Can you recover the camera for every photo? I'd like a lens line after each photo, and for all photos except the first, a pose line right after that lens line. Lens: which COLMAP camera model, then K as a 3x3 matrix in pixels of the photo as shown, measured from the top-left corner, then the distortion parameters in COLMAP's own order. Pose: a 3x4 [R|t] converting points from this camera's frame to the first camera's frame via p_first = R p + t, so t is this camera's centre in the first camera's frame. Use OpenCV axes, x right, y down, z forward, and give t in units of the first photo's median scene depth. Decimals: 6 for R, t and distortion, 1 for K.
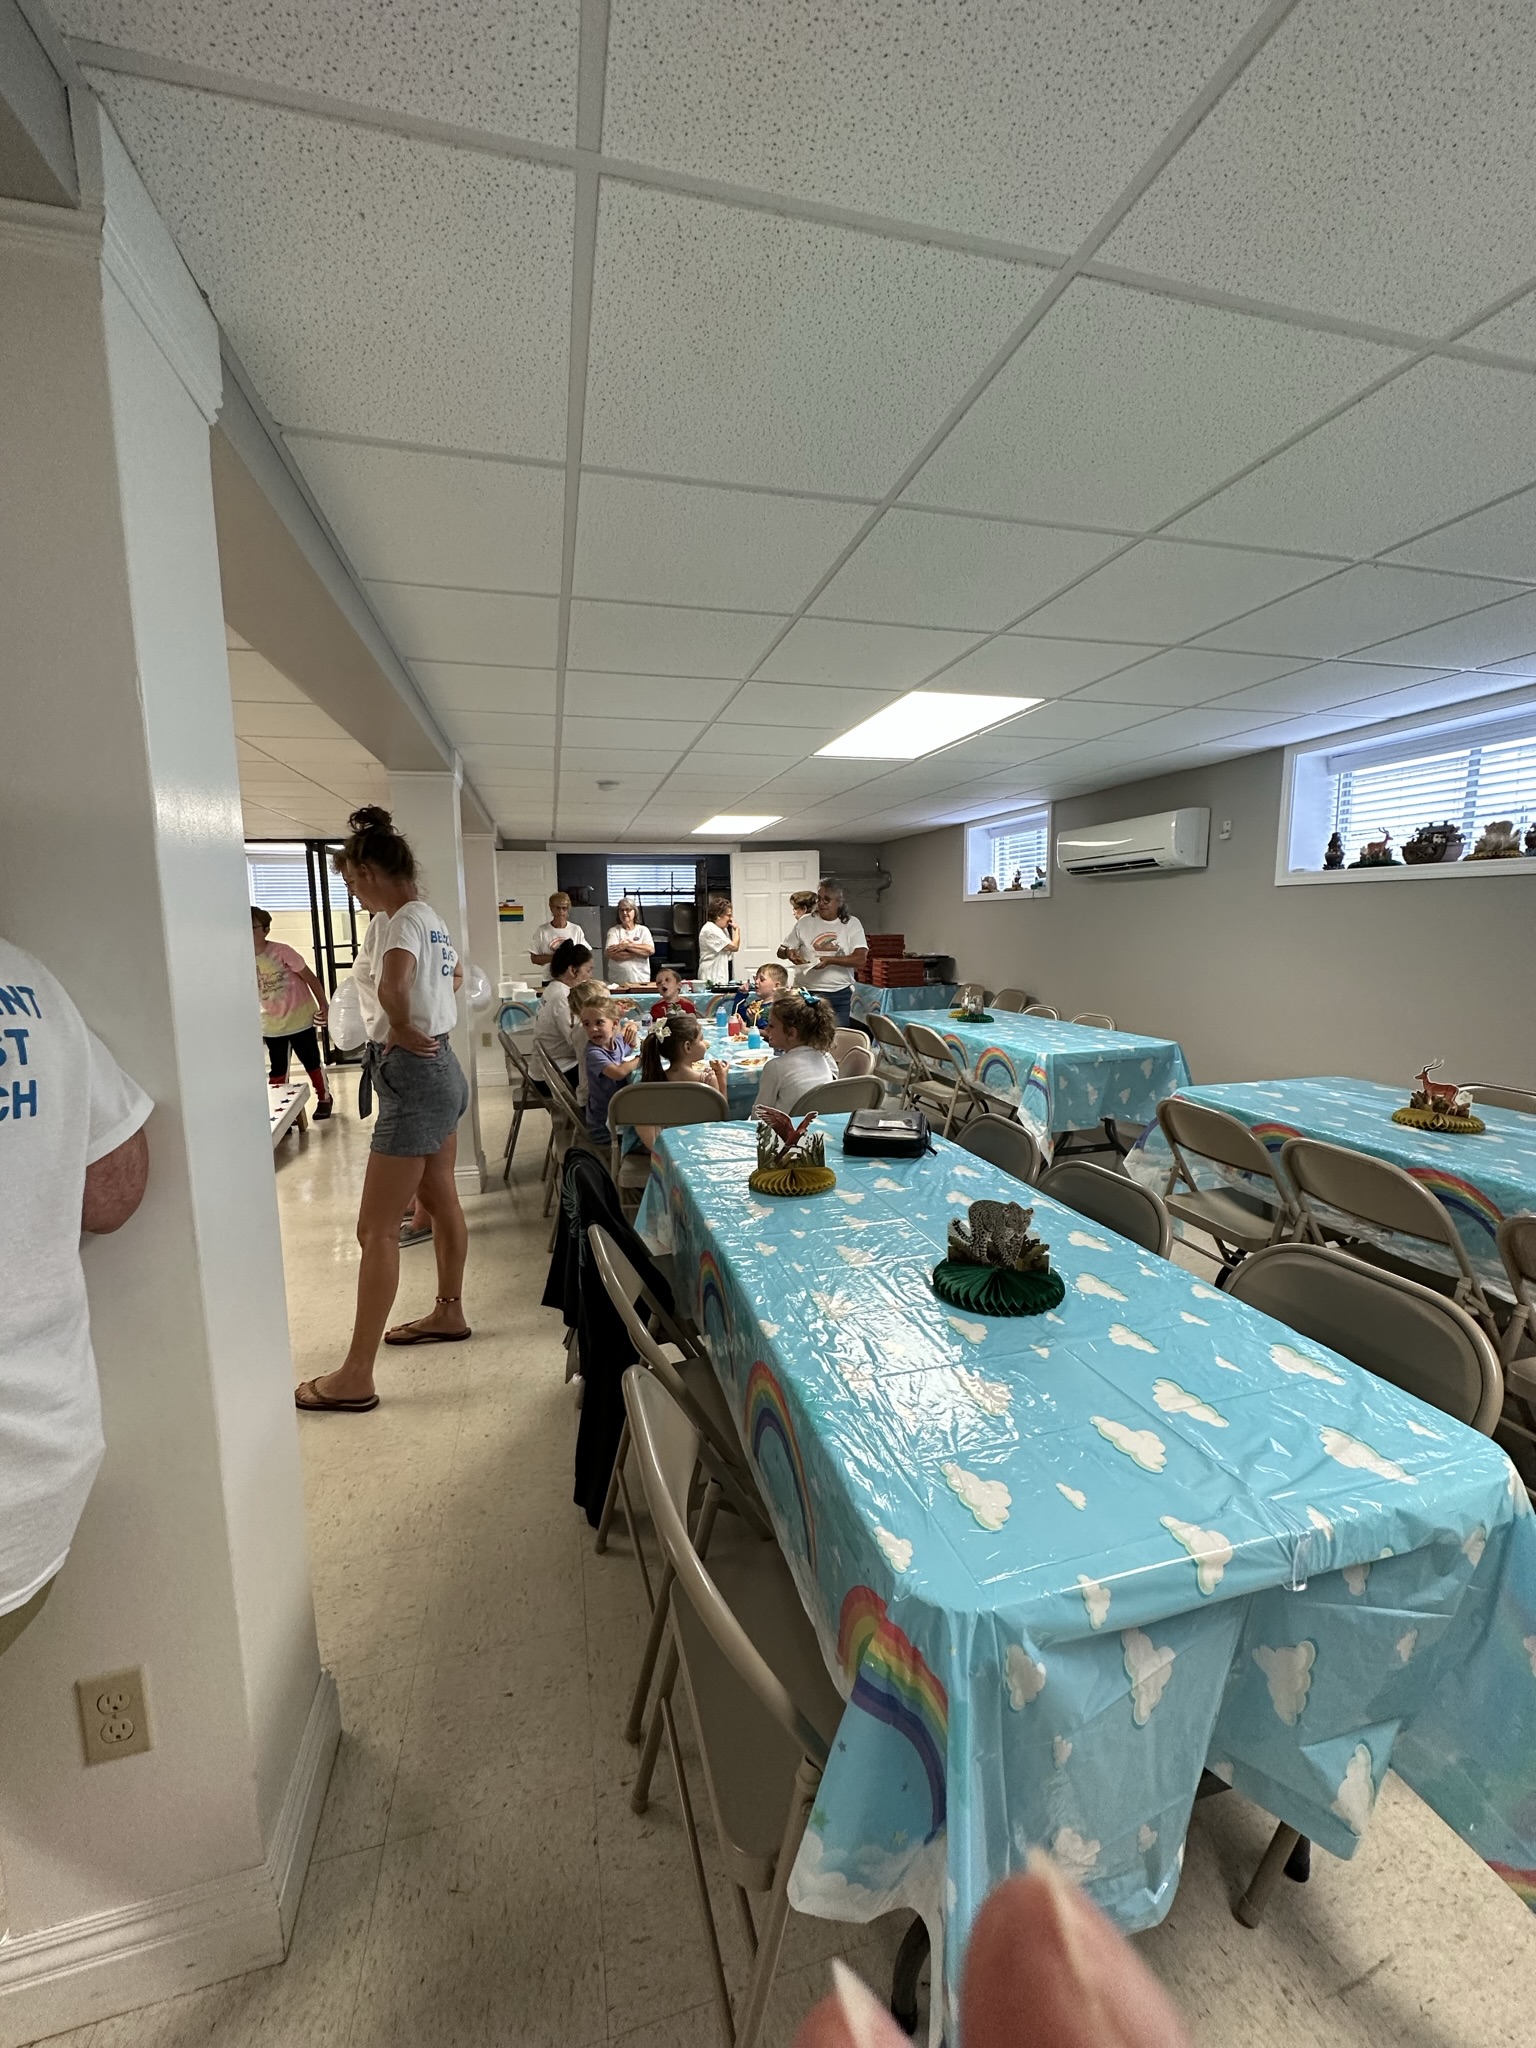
lens RADIAL K [[814.5, 0, 768.0], [0, 814.5, 1024.0], [0, 0, 1]] dist [-0.000280, -0.000010]
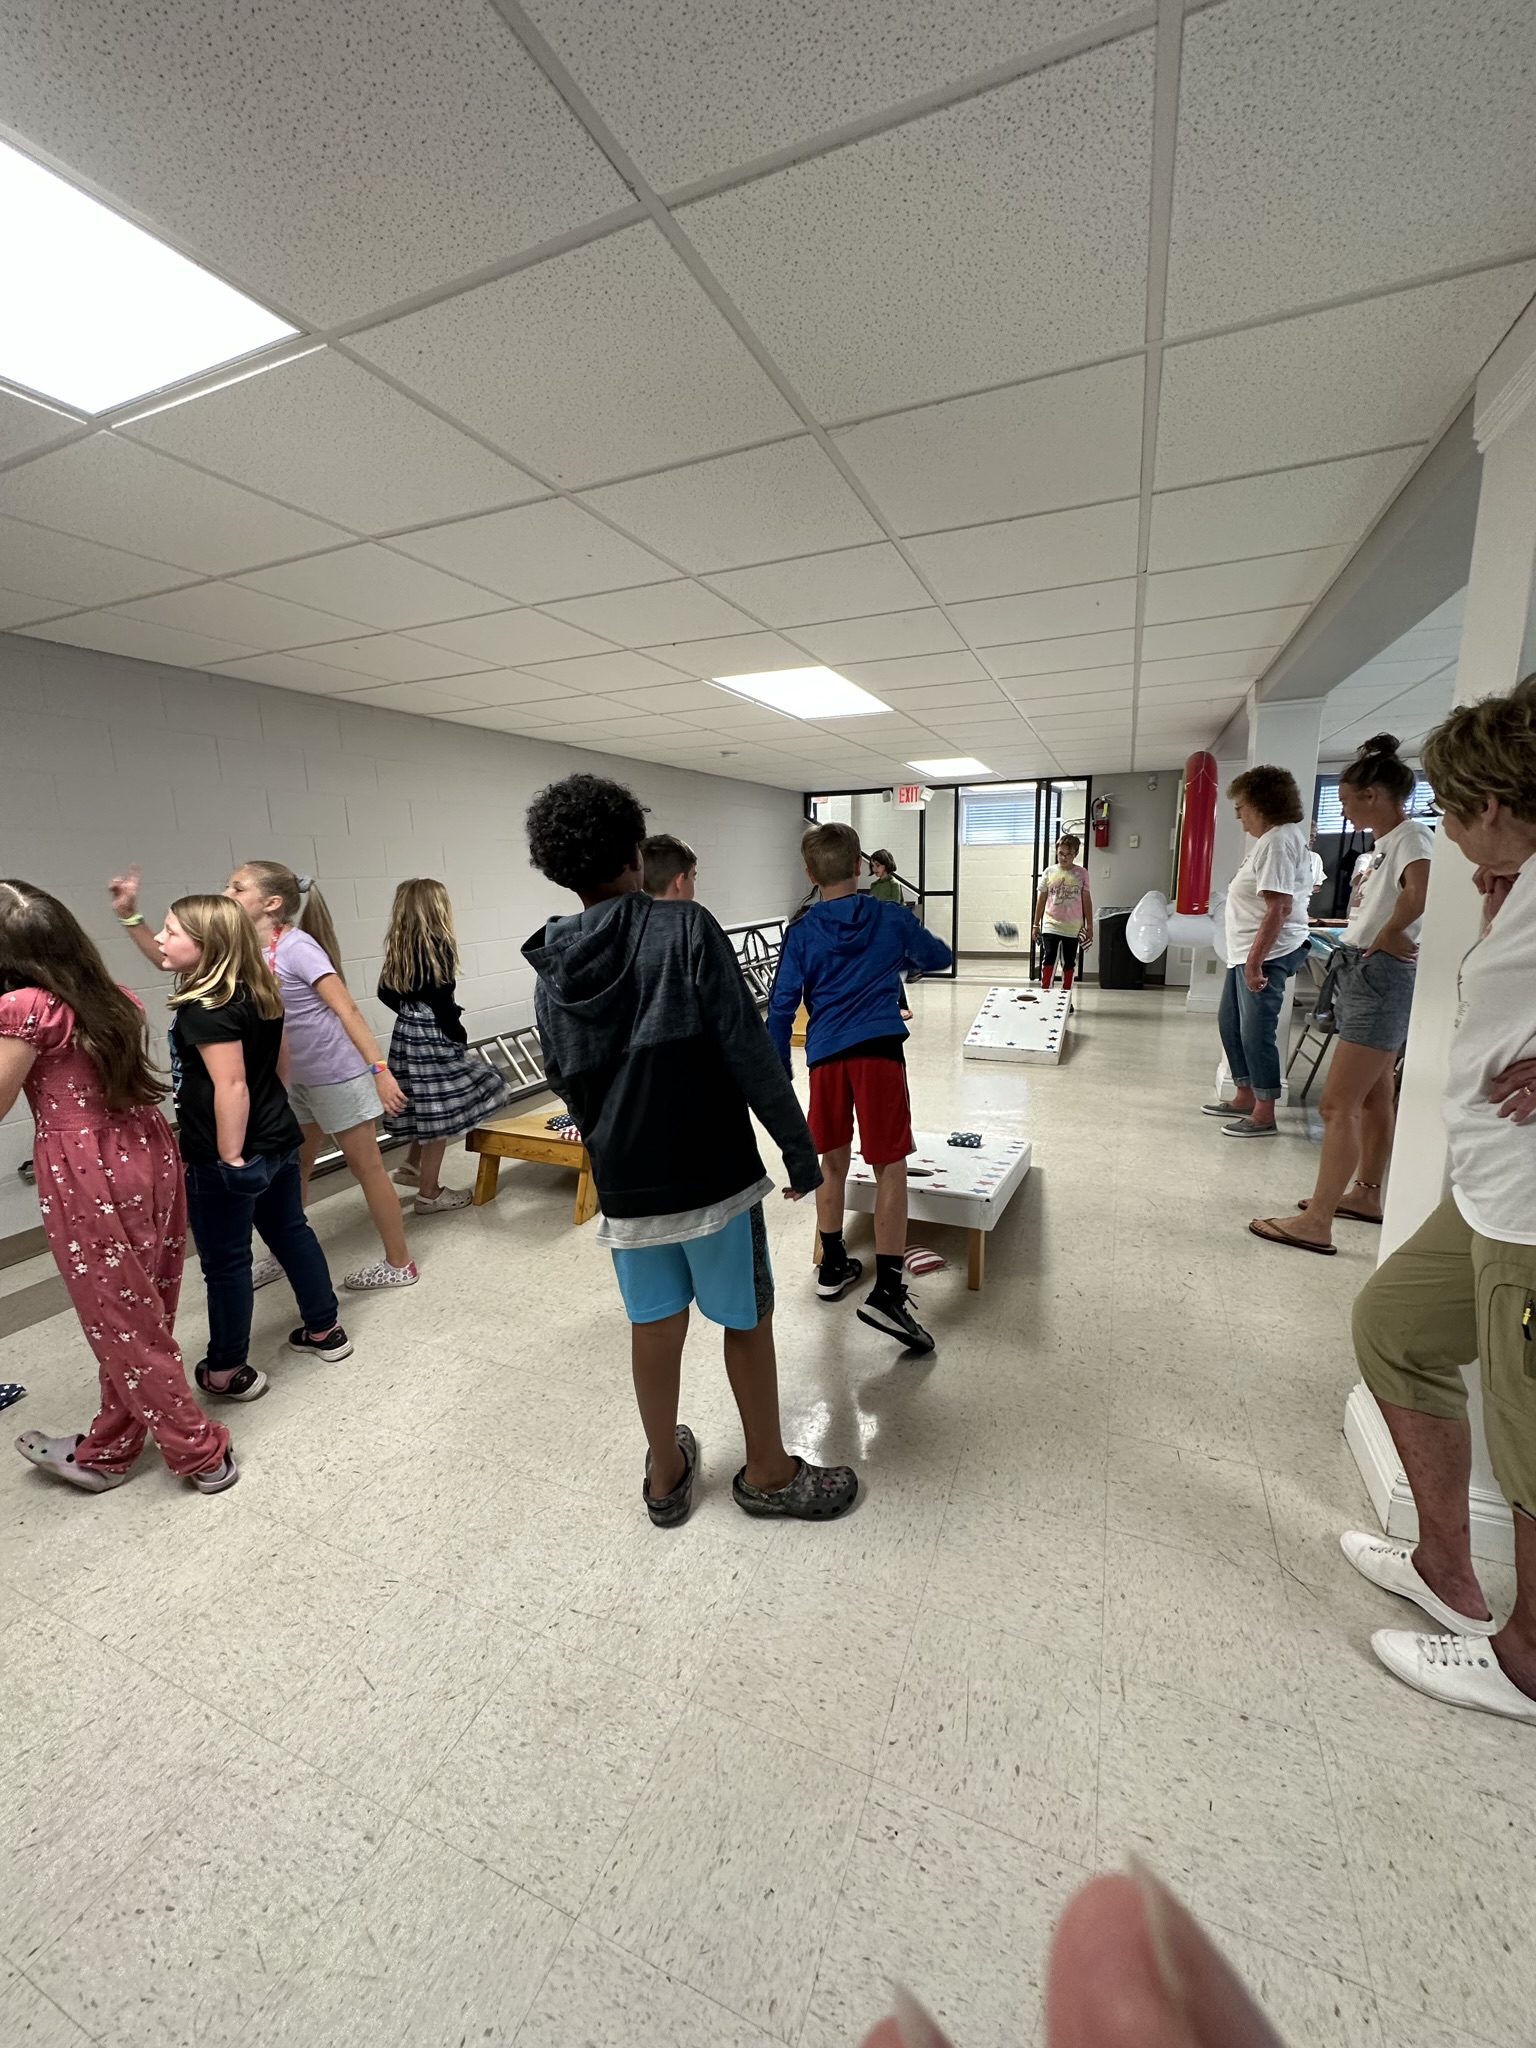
lens RADIAL K [[814.5, 0, 768.0], [0, 814.5, 1024.0], [0, 0, 1]] dist [-0.000280, -0.000010]
pose [[0.782356, 0.116669, -0.611807, -0.421169], [-0.068951, 0.992485, 0.101091, 0.072084], [0.619004, -0.036905, 0.784520, -0.405806]]
